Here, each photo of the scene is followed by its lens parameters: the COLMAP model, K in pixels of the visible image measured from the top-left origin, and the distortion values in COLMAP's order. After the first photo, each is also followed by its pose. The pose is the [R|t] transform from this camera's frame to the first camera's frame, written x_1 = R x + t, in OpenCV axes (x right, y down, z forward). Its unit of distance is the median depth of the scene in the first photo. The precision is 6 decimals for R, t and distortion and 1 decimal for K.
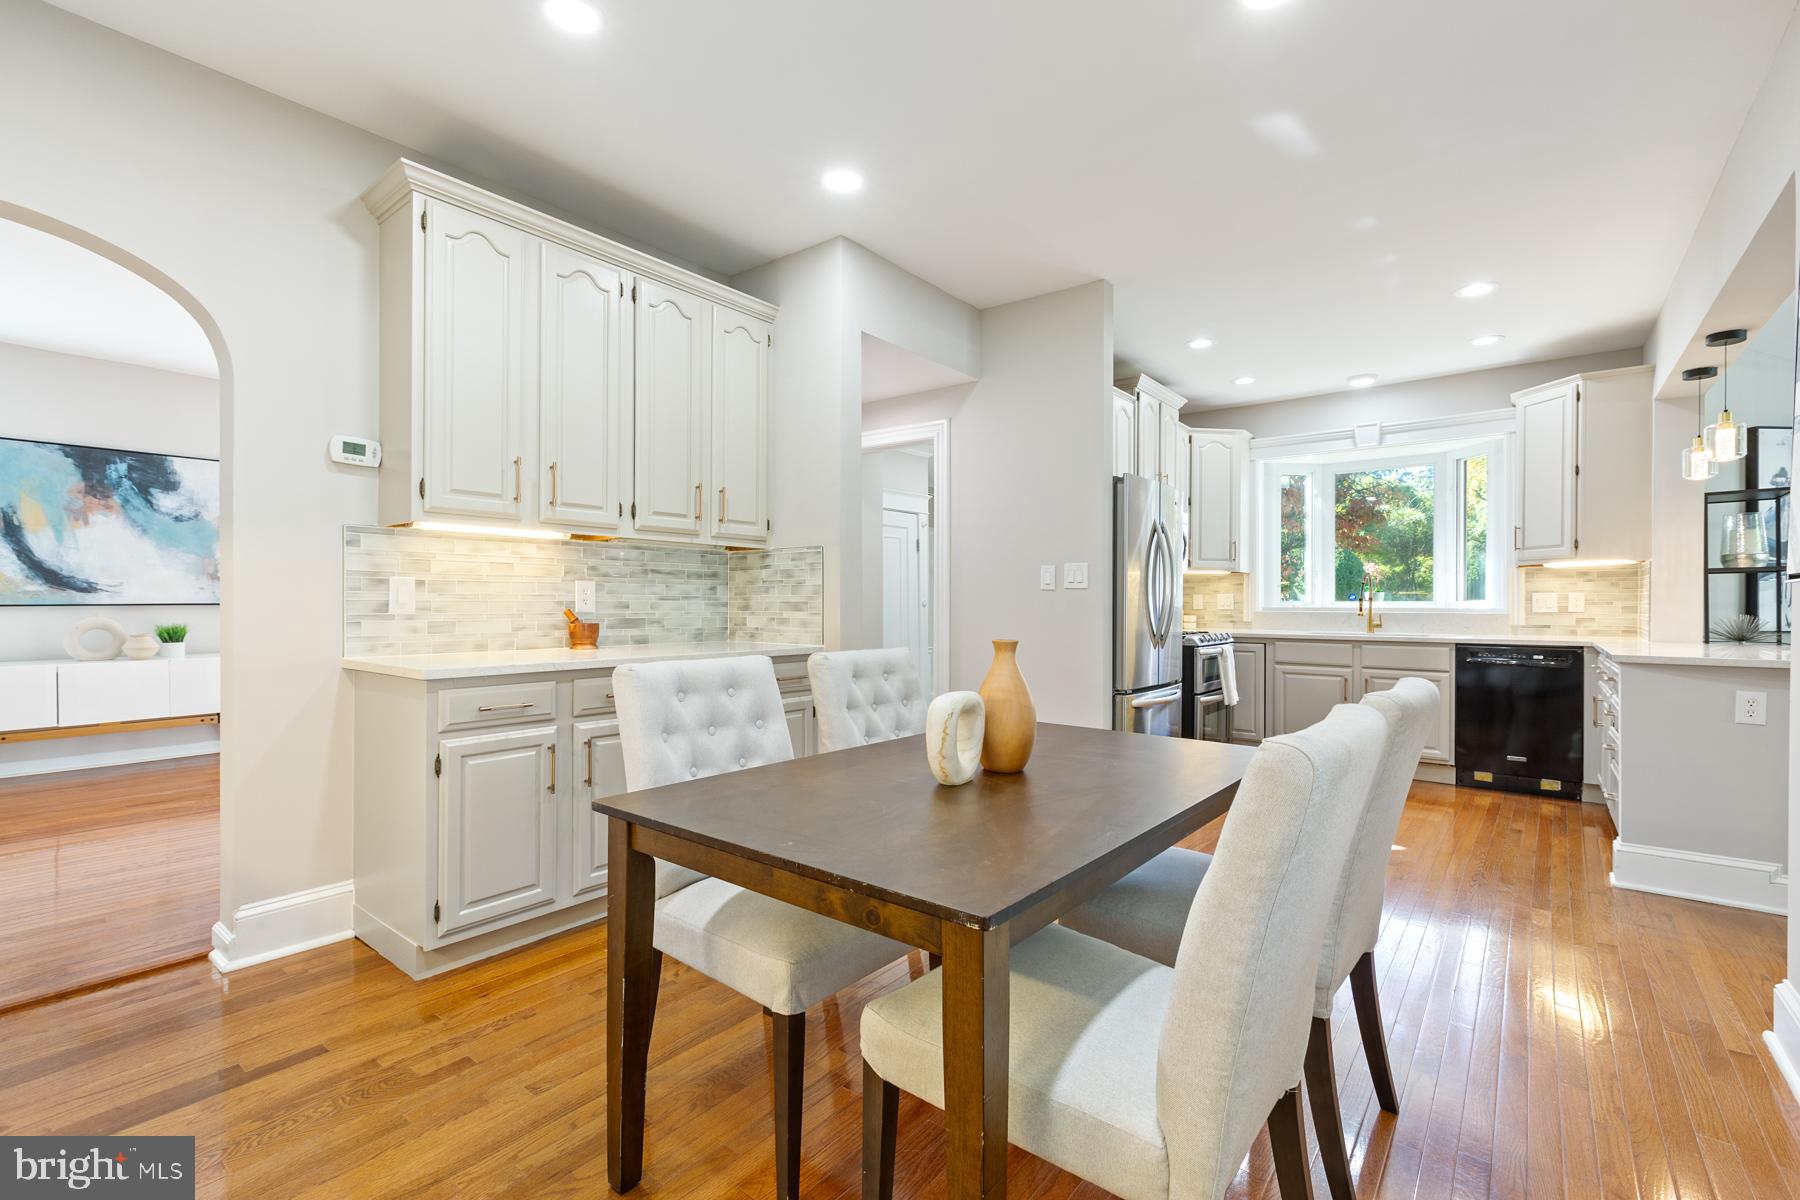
lens RADIAL K [[803.4, 0, 893.3], [0, 803.4, 598.7], [0, 0, 1]] dist [0.004298, -0.001756]
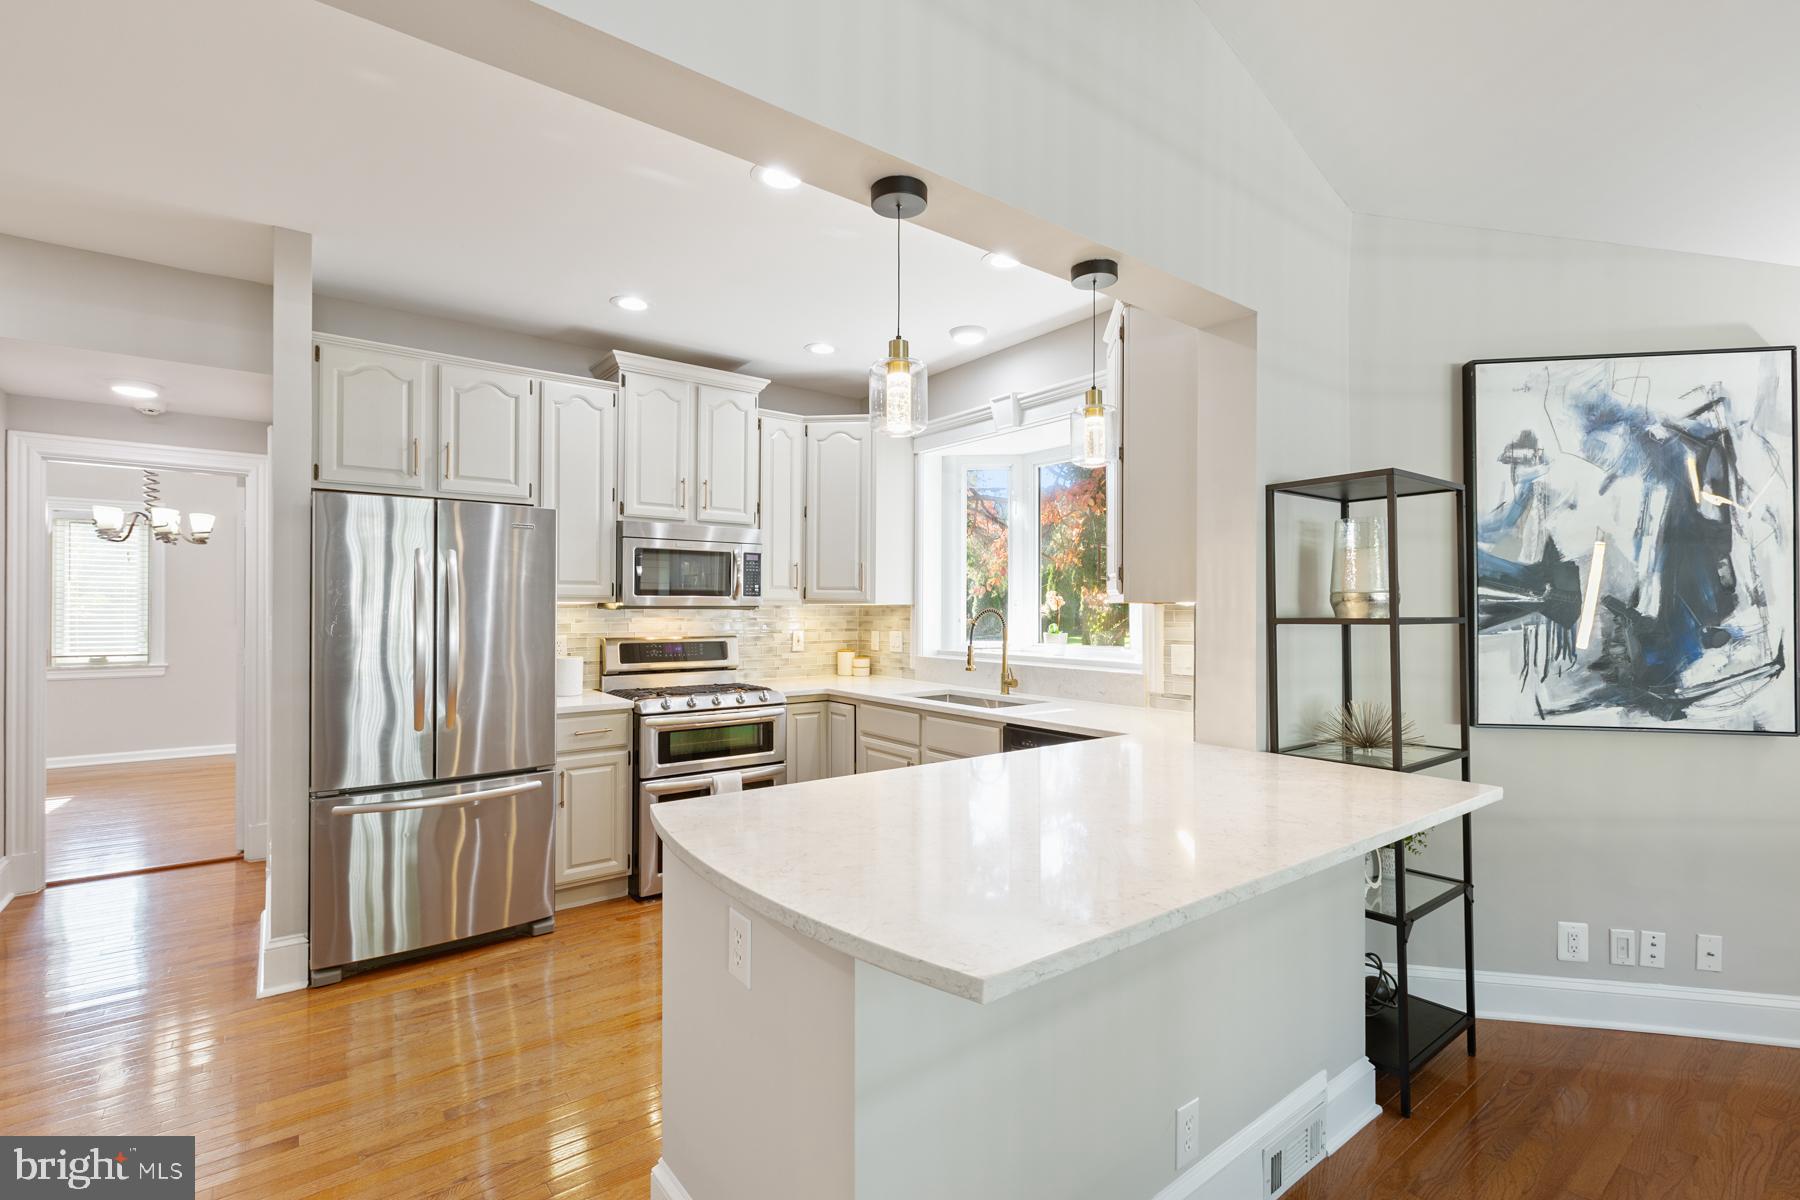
lens RADIAL K [[803.4, 0, 889.2], [0, 803.4, 601.7], [0, 0, 1]] dist [0.004298, -0.001756]
pose [[0.975183, -0.002386, -0.221388, 0.794574], [0.002302, 0.999997, -0.000638, -0.044881], [0.221389, 0.000113, 0.975186, 0.354963]]
